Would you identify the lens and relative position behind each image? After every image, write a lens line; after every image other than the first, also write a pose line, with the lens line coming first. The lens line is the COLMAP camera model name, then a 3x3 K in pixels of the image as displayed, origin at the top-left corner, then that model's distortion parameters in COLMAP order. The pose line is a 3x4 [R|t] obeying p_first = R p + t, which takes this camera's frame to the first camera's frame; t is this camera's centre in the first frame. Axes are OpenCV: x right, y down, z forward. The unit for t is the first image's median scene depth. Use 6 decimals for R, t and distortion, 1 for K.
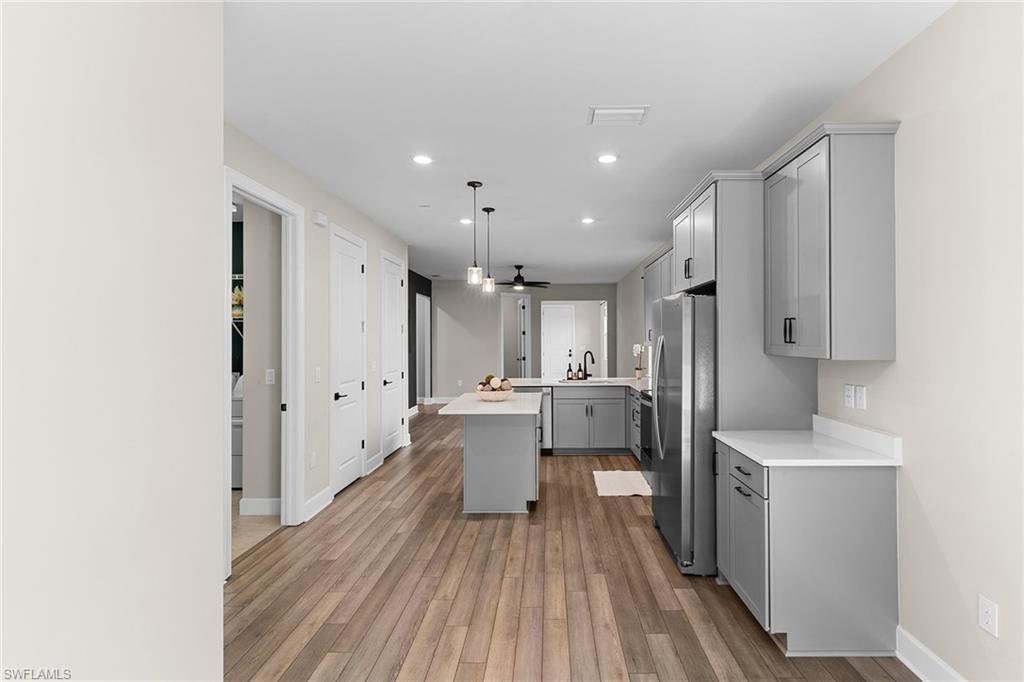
lens RADIAL K [[497.4, 0, 539.2], [0, 497.4, 323.2], [0, 0, 1]] dist [0.000197, -0.000083]
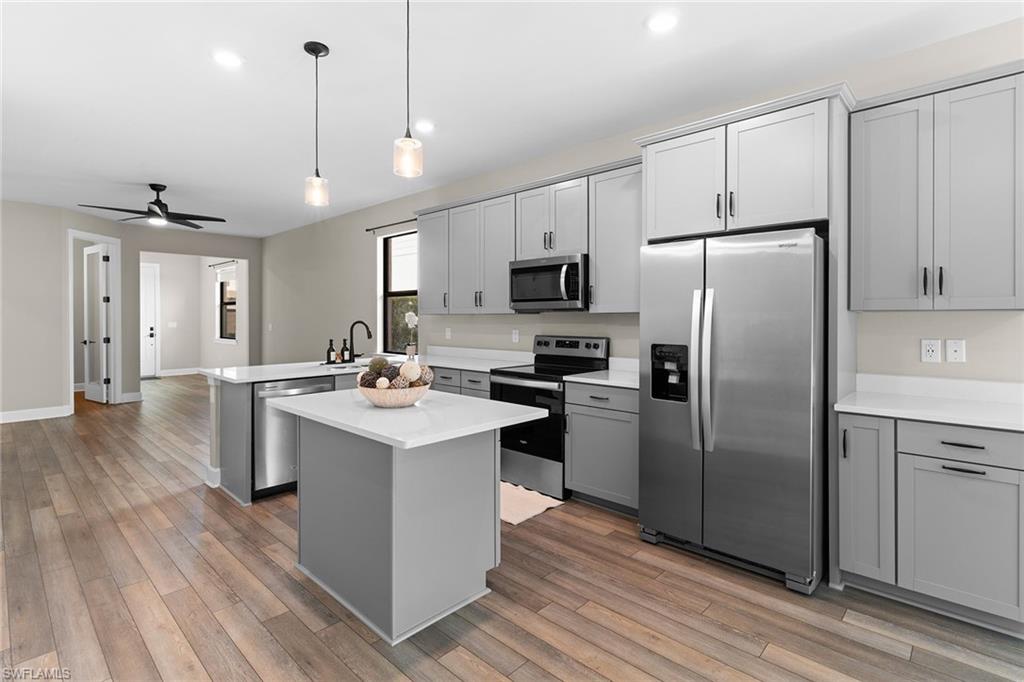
lens RADIAL K [[498.1, 0, 499.9], [0, 498.1, 317.3], [0, 0, 1]] dist [0.000826, 0.000081]
pose [[0.684100, 0.004156, 0.729376, -0.442598], [-0.024849, 0.999536, 0.017612, 0.054853], [-0.728964, -0.030173, 0.683886, 0.616446]]
